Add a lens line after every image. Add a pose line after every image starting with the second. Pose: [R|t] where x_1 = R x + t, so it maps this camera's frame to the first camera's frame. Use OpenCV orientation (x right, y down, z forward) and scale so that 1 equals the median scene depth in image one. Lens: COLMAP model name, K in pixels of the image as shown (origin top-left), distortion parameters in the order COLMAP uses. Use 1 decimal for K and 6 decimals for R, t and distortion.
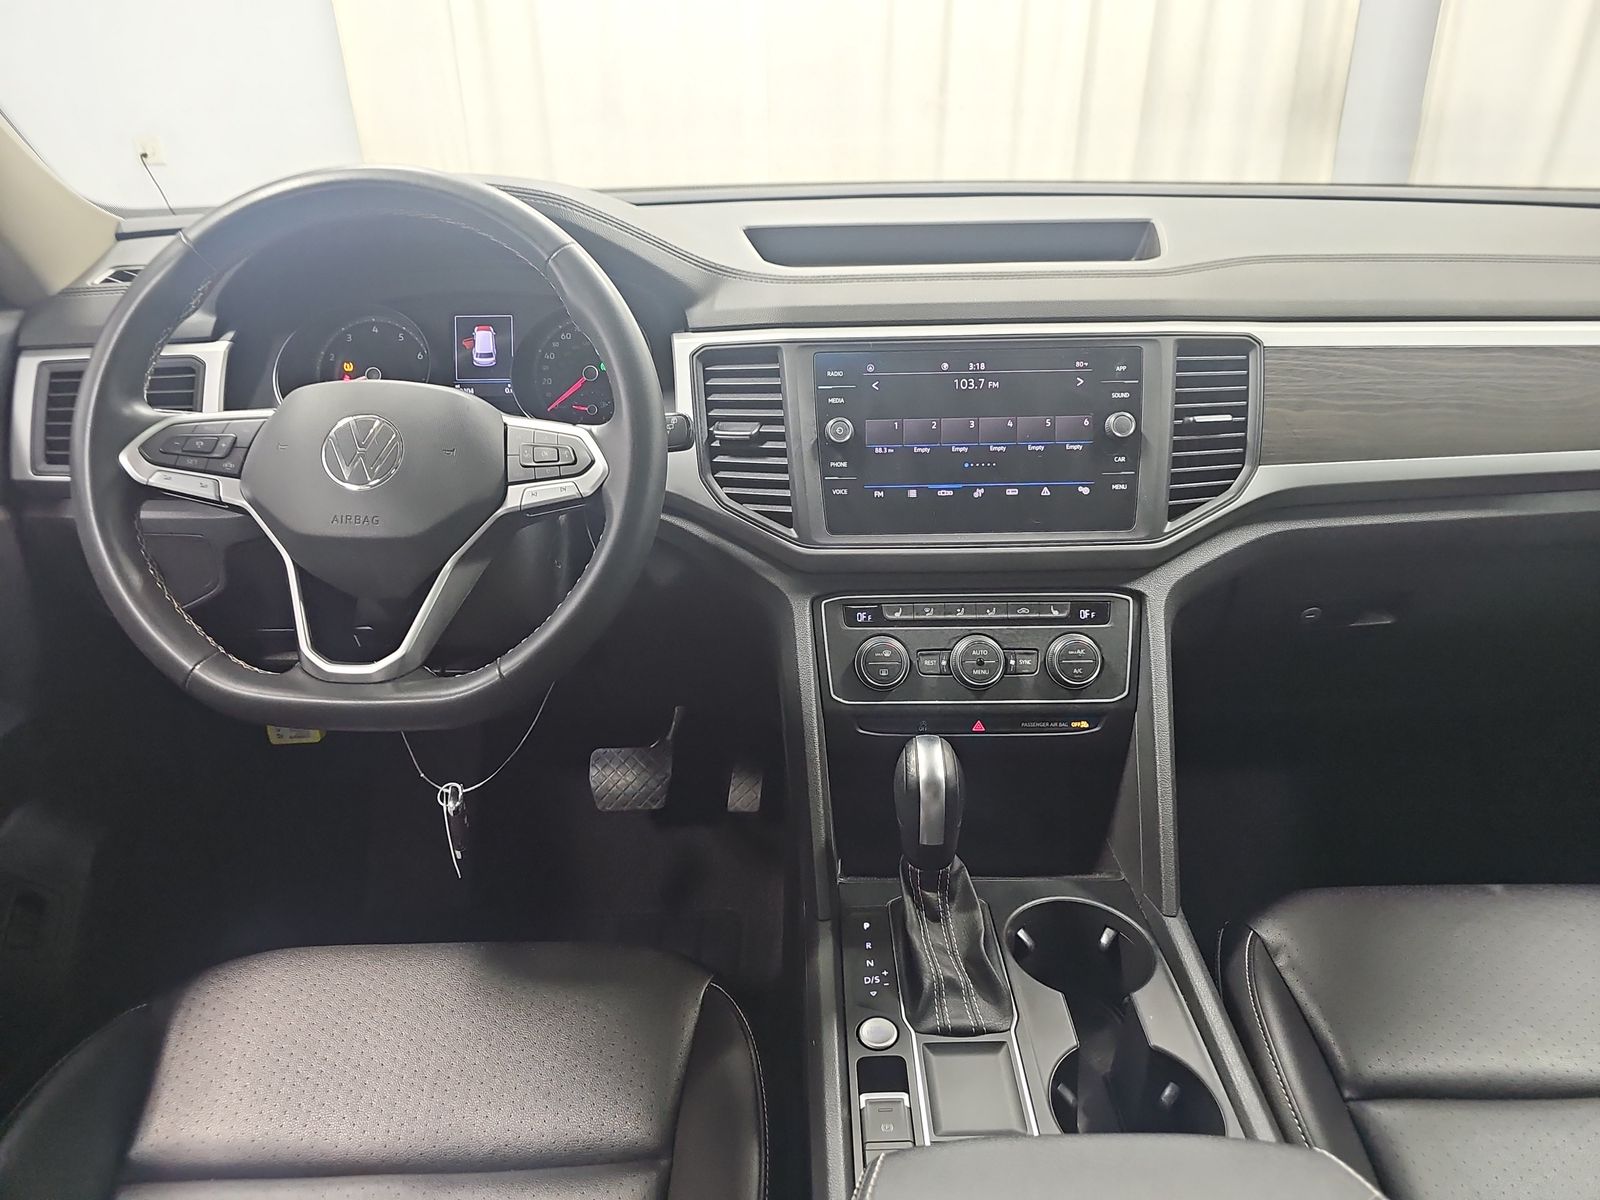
lens RADIAL K [[1038.1, 0, 800.0], [0, 1038.1, 600.0], [0, 0, 1]] dist [-0.006074, -0.002083]
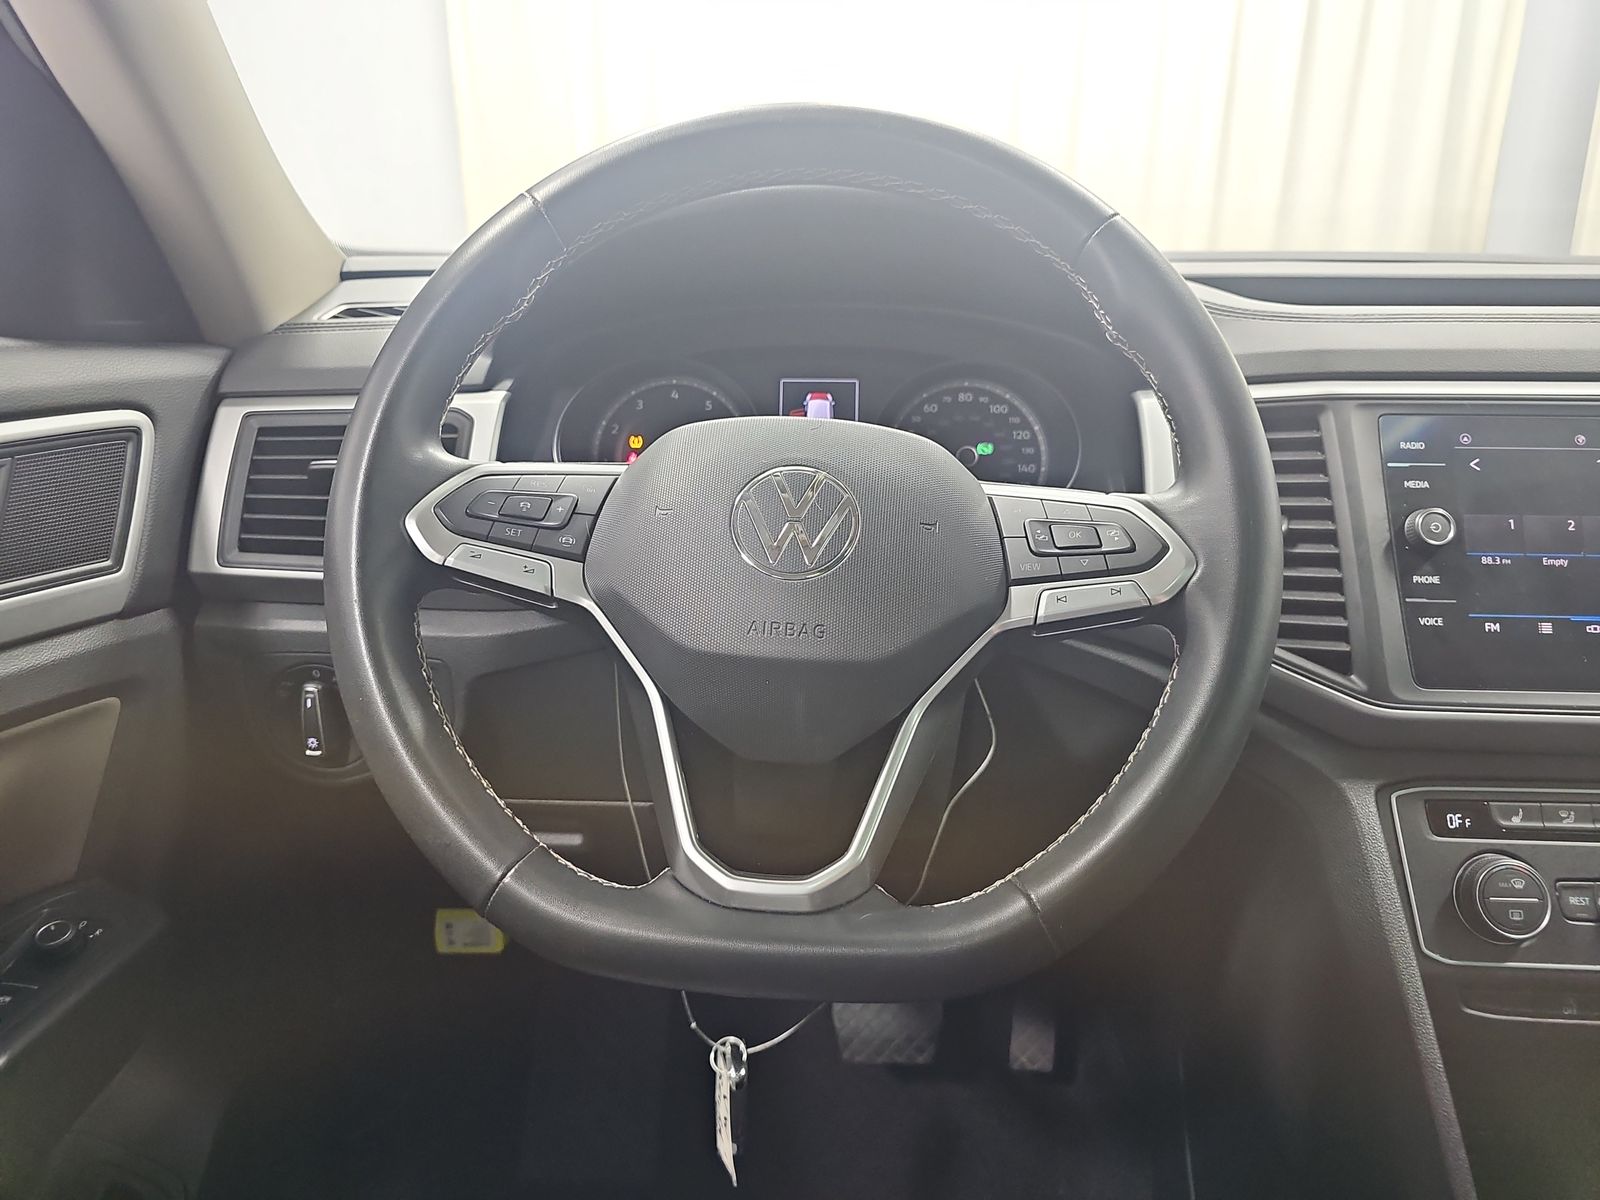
lens RADIAL K [[1098.7, 0, 820.9], [0, 1098.7, 593.7], [0, 0, 1]] dist [0.021976, -0.001528]
pose [[0.997515, 0.026545, -0.065268, -0.294372], [-0.036690, 0.986514, -0.159512, 0.001760], [0.060154, 0.161511, 0.985036, 0.298901]]
